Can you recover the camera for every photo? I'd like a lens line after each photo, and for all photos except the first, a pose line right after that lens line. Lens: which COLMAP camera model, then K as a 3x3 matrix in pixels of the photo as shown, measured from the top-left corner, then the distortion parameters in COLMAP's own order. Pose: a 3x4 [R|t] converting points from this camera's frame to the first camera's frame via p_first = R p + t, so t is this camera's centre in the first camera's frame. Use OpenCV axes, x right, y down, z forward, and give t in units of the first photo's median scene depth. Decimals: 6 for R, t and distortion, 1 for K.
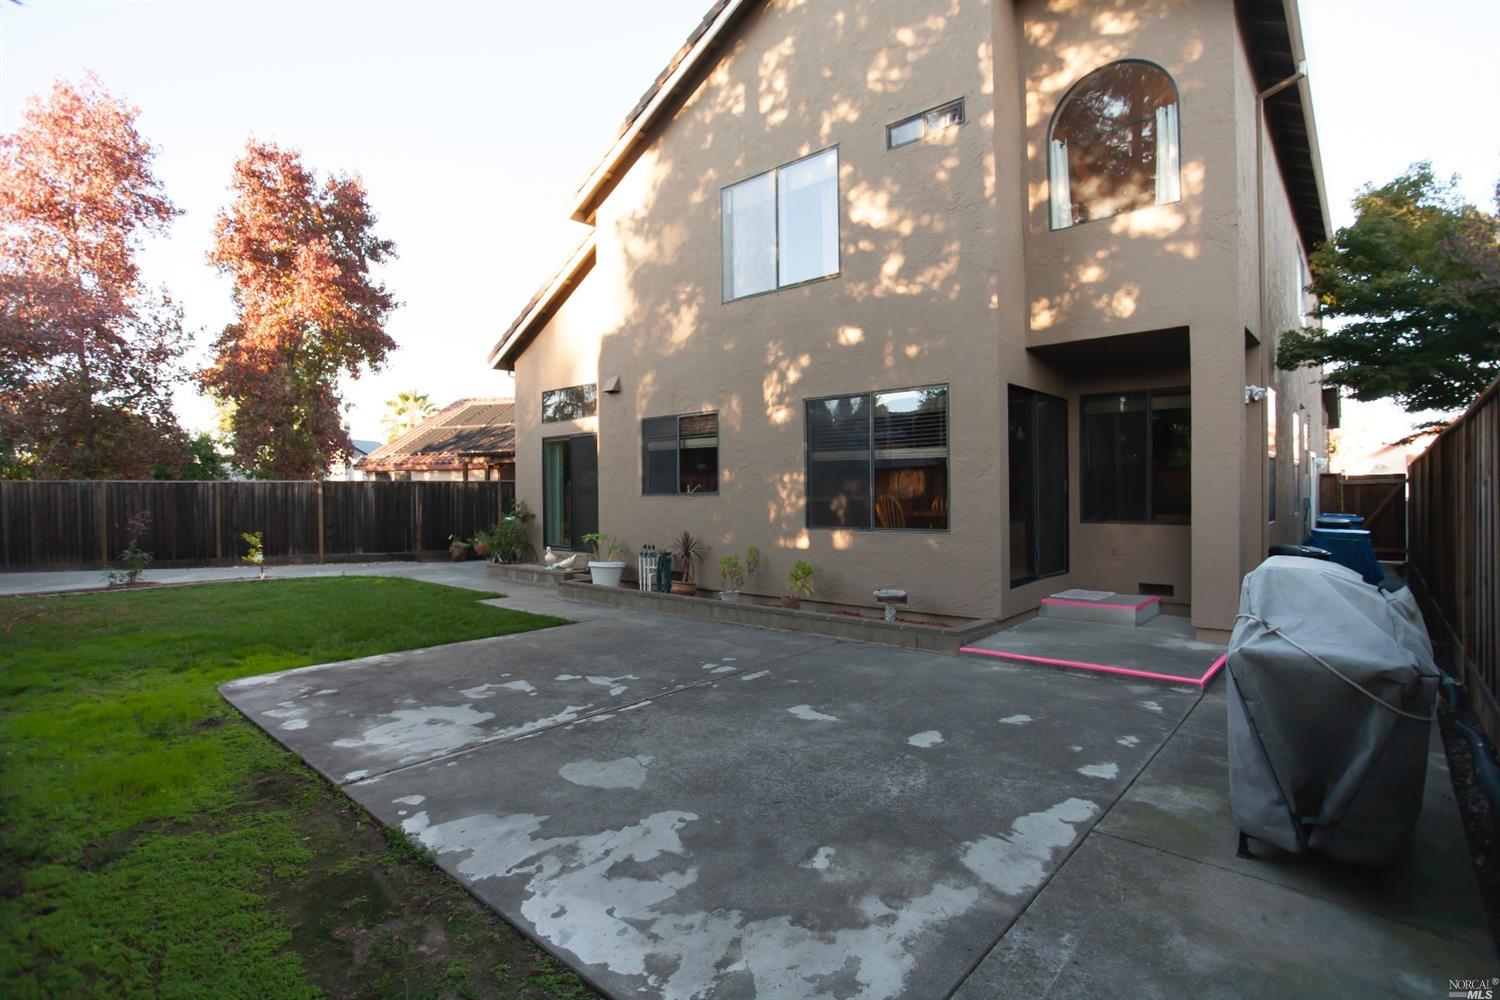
lens RADIAL K [[729.6, 0, 750.0], [0, 729.6, 500.0], [0, 0, 1]] dist [-0.080671, 0.034392]
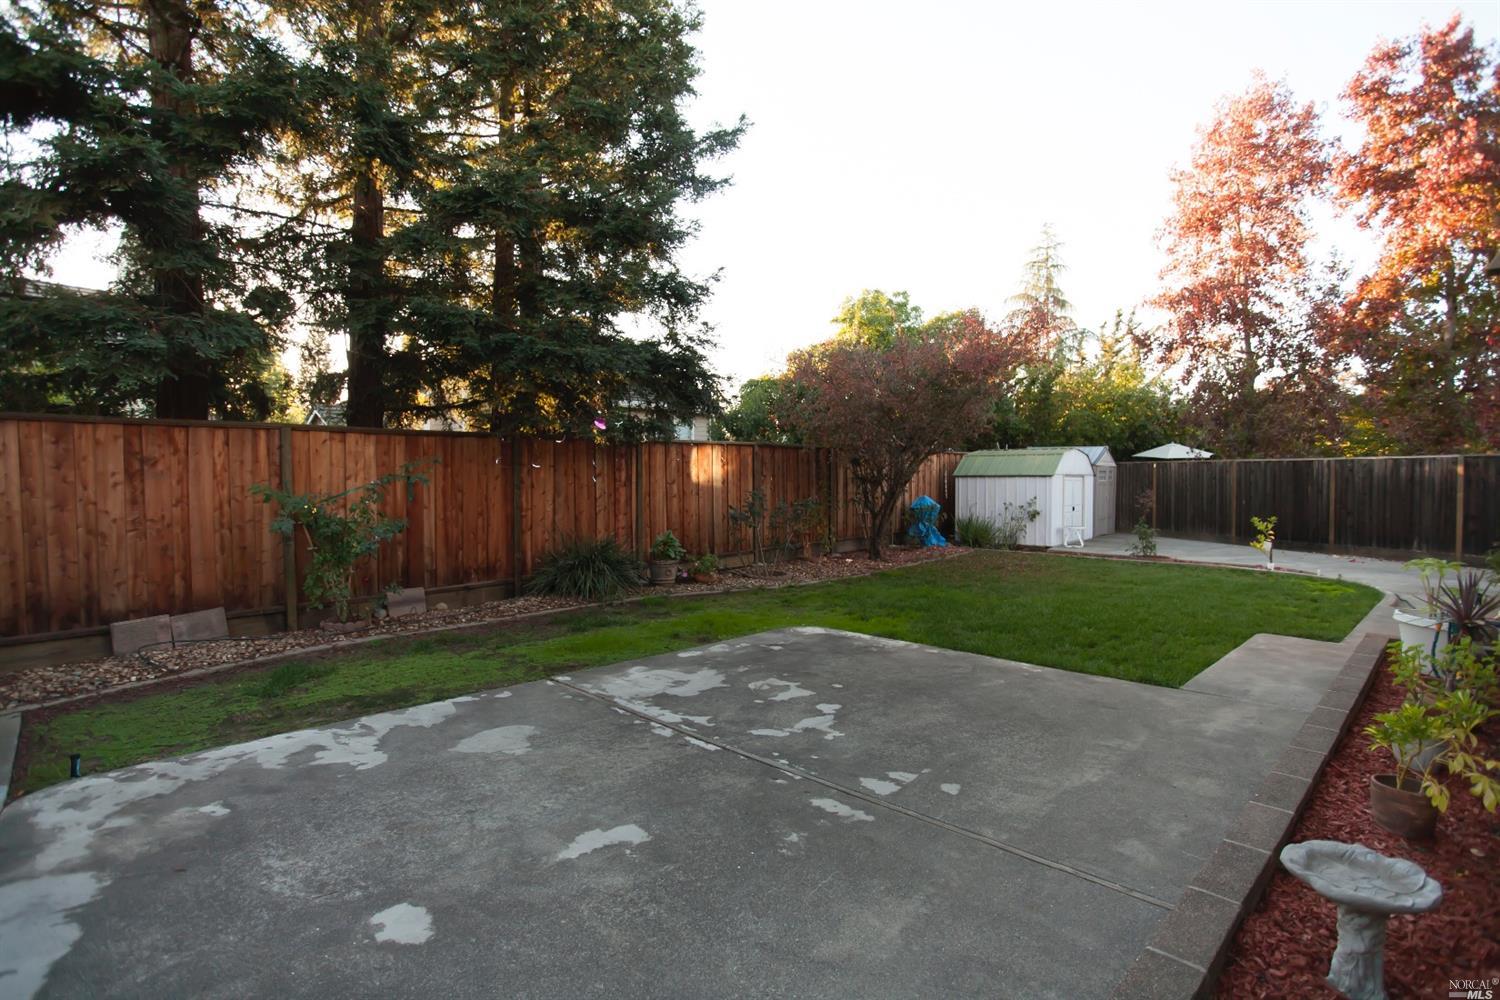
lens RADIAL K [[729.6, 0, 750.0], [0, 729.6, 500.0], [0, 0, 1]] dist [-0.080671, 0.034392]
pose [[-0.077207, 0.041644, -0.996145, 0.767877], [-0.002561, 0.999116, 0.041966, -0.036363], [0.997012, 0.005791, -0.077032, 1.307839]]
